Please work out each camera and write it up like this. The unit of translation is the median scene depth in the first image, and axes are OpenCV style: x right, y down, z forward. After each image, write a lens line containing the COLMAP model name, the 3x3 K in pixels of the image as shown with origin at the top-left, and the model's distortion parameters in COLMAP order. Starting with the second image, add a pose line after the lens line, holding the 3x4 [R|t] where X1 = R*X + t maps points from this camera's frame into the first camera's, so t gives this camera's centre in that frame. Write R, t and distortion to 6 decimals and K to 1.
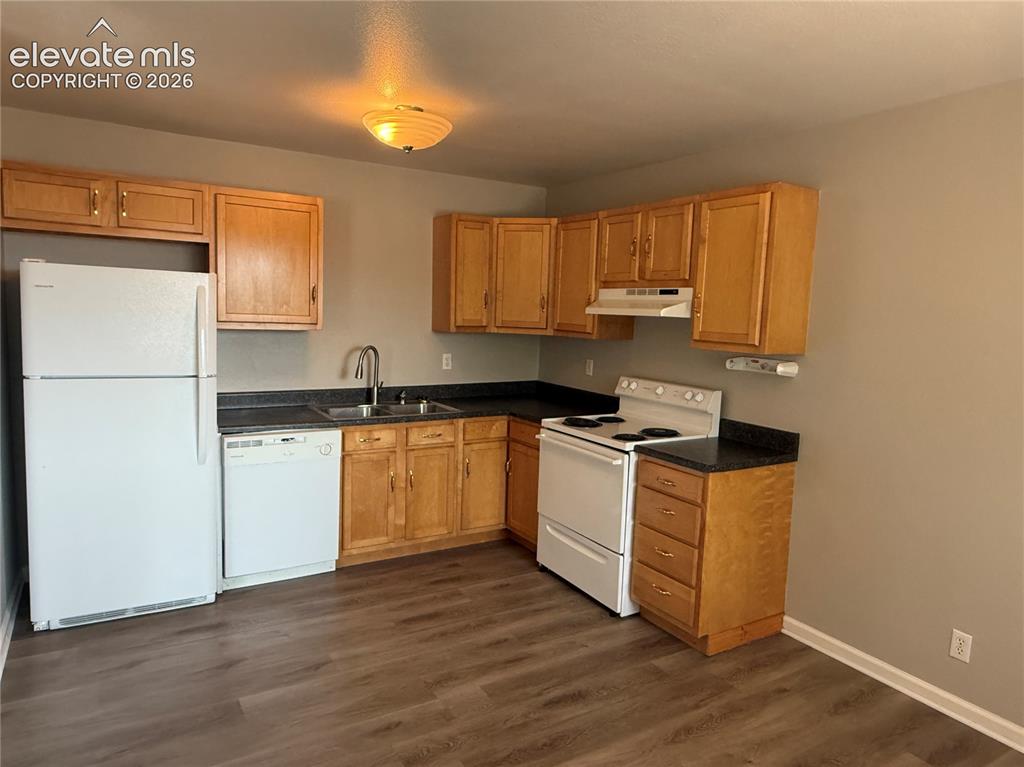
lens RADIAL K [[674.6, 0, 508.7], [0, 674.6, 383.4], [0, 0, 1]] dist [0.007913, 0.004059]
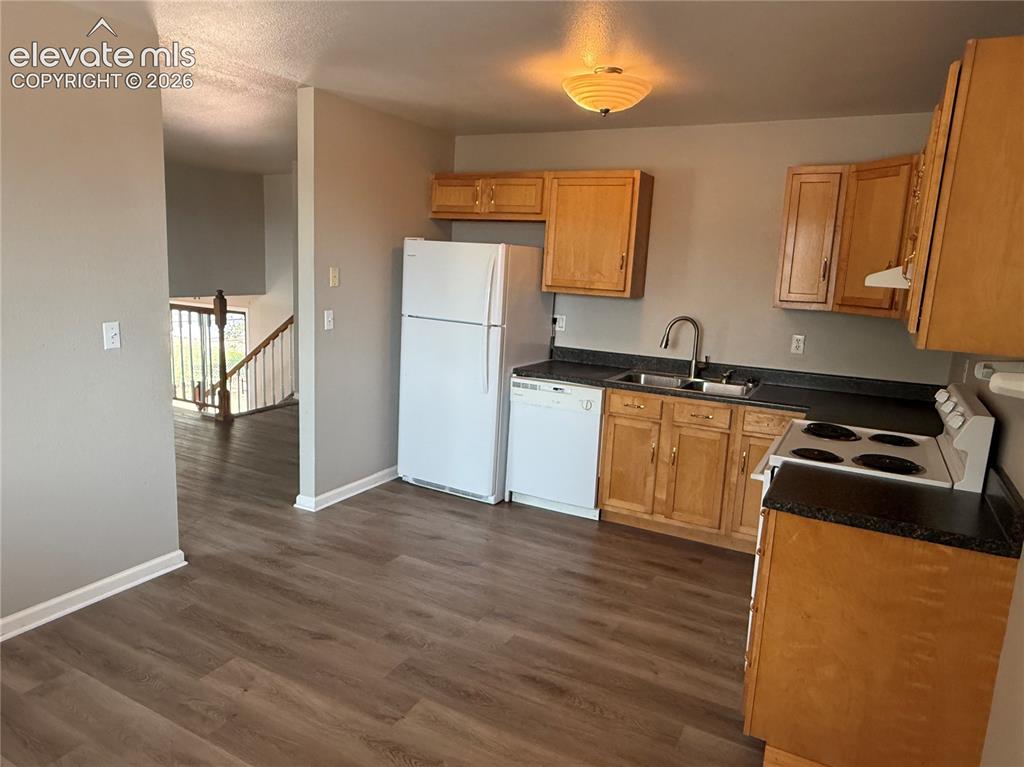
lens RADIAL K [[674.6, 0, 506.7], [0, 674.6, 384.1], [0, 0, 1]] dist [0.007913, 0.004059]
pose [[0.508119, 0.142928, -0.849345, 0.628137], [-0.125181, 0.987919, 0.091358, -0.019728], [0.852142, 0.059901, 0.519872, 0.347594]]
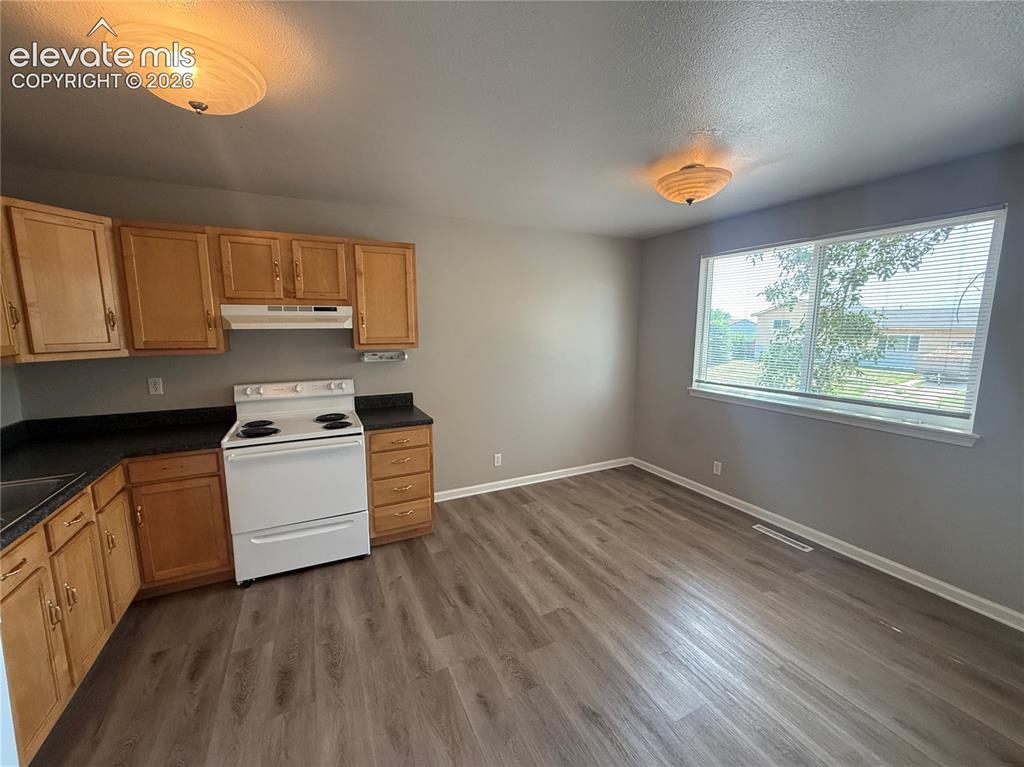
lens RADIAL K [[407.9, 0, 511.2], [0, 407.9, 384.8], [0, 0, 1]] dist [-0.003936, 0.000005]
pose [[0.080649, -0.179496, 0.980447, -0.540870], [0.115592, 0.978699, 0.169668, -0.087942], [-0.990017, 0.099648, 0.099680, 0.606396]]
